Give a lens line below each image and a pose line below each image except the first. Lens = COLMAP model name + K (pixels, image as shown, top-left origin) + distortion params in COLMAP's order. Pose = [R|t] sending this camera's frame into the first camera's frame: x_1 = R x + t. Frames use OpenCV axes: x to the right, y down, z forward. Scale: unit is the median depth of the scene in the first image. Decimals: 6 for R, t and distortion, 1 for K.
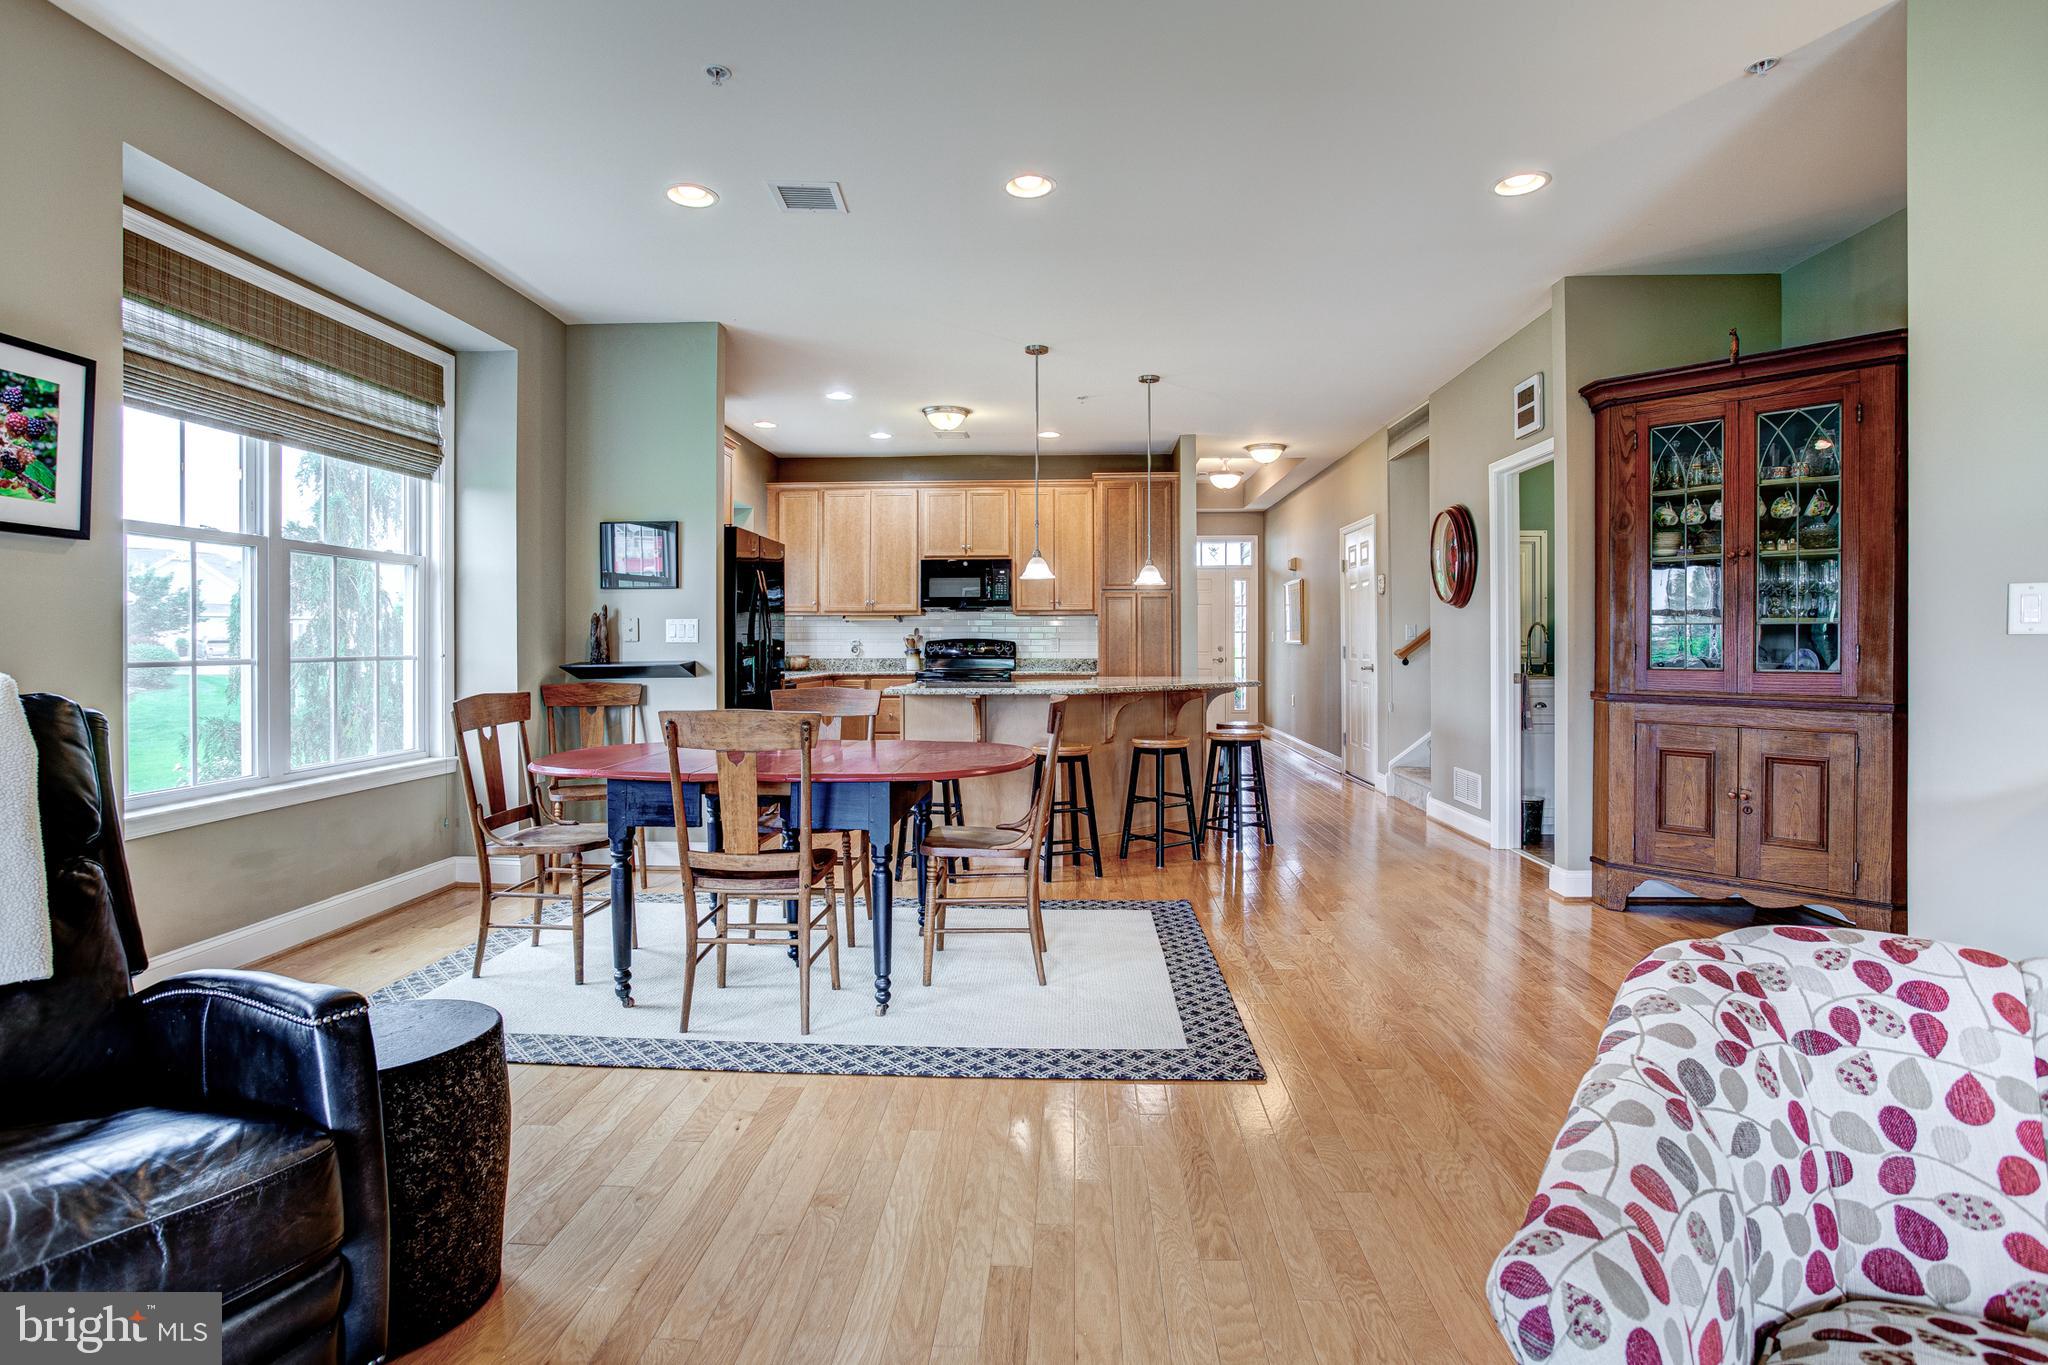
lens RADIAL K [[1017.6, 0, 1033.2], [0, 1017.6, 635.1], [0, 0, 1]] dist [-0.044455, 0.019141]
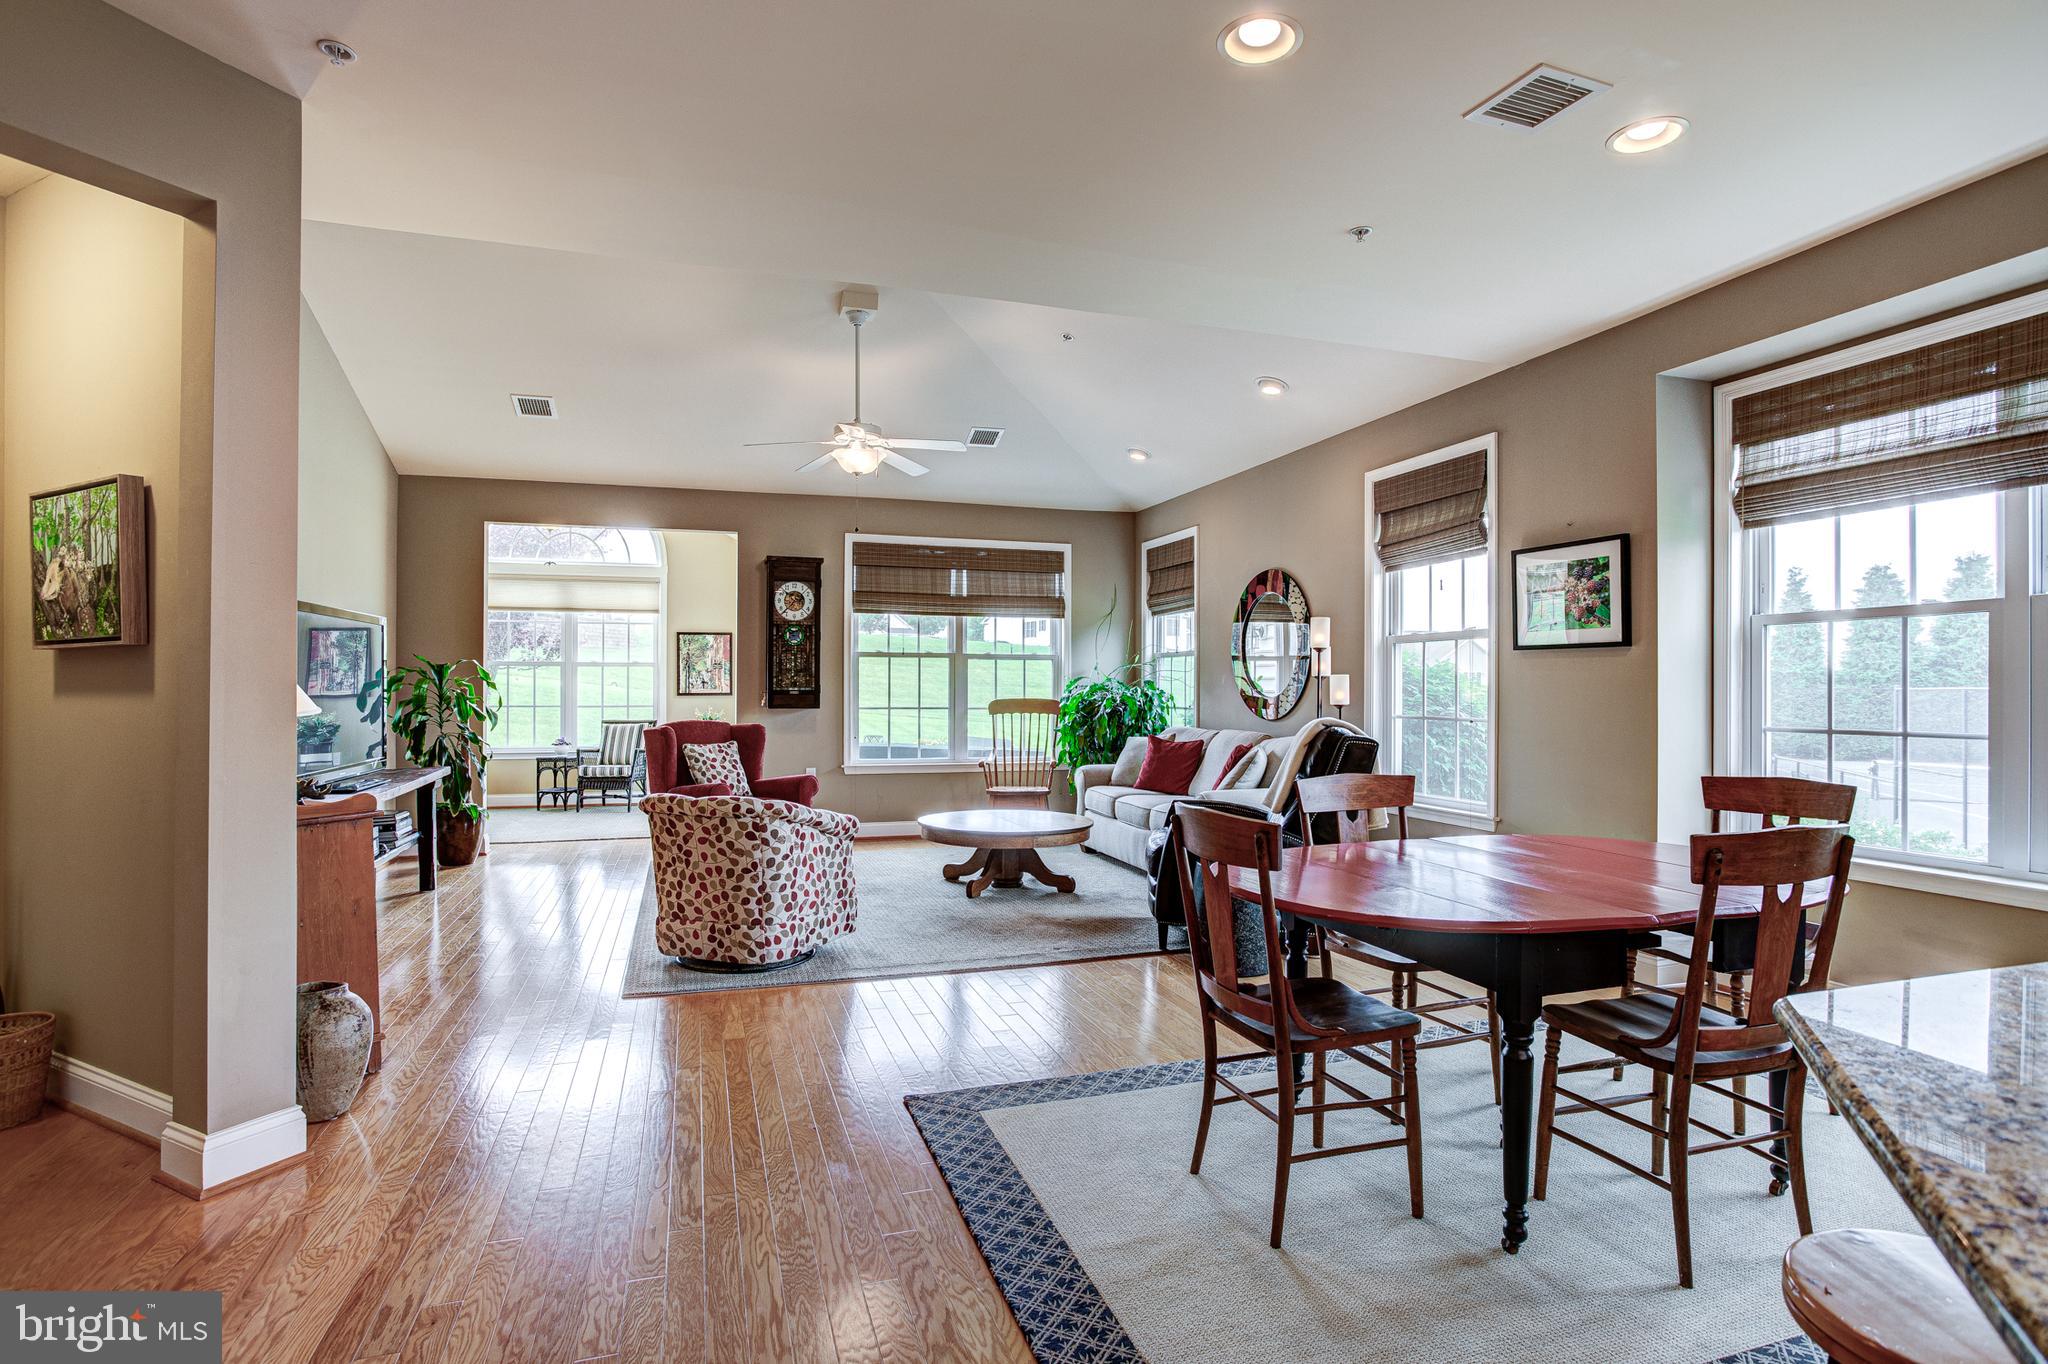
lens RADIAL K [[1017.6, 0, 1006.2], [0, 1017.6, 679.0], [0, 0, 1]] dist [-0.044455, 0.019141]
pose [[-0.937138, 0.013528, -0.348696, 0.167640], [0.017252, 0.999822, -0.007576, -0.014993], [0.348532, -0.013116, -0.937205, 0.663427]]
